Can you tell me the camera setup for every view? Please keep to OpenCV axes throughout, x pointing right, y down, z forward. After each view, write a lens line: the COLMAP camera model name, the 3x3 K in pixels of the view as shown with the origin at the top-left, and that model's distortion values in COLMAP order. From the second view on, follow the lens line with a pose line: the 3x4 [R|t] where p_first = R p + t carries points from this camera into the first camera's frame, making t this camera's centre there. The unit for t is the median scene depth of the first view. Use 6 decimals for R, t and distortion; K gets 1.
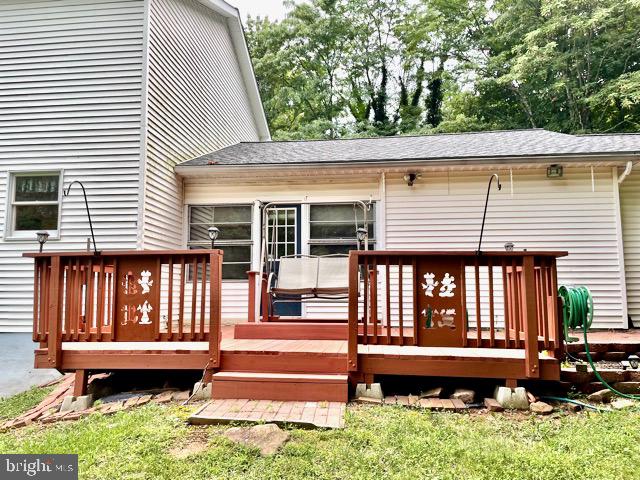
lens RADIAL K [[492.4, 0, 320.0], [0, 492.4, 240.0], [0, 0, 1]] dist [0.173361, -0.299229]
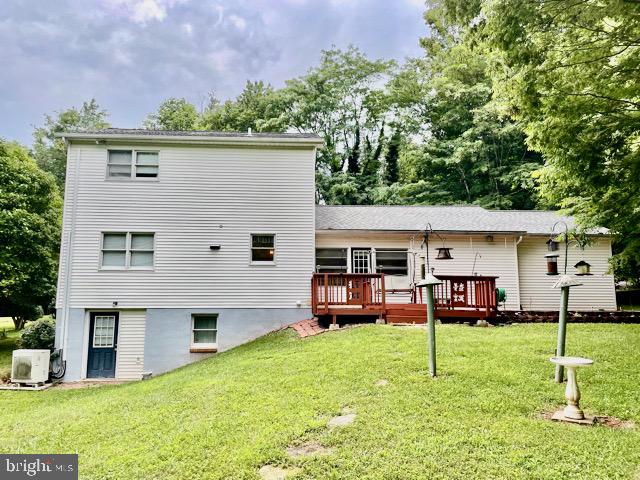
lens RADIAL K [[492.4, 0, 320.0], [0, 492.4, 240.0], [0, 0, 1]] dist [0.173361, -0.299229]
pose [[0.988125, 0.026401, 0.151370, -0.638791], [-0.022267, 0.999333, -0.028942, -0.052965], [-0.152033, 0.025228, 0.988053, -1.125751]]
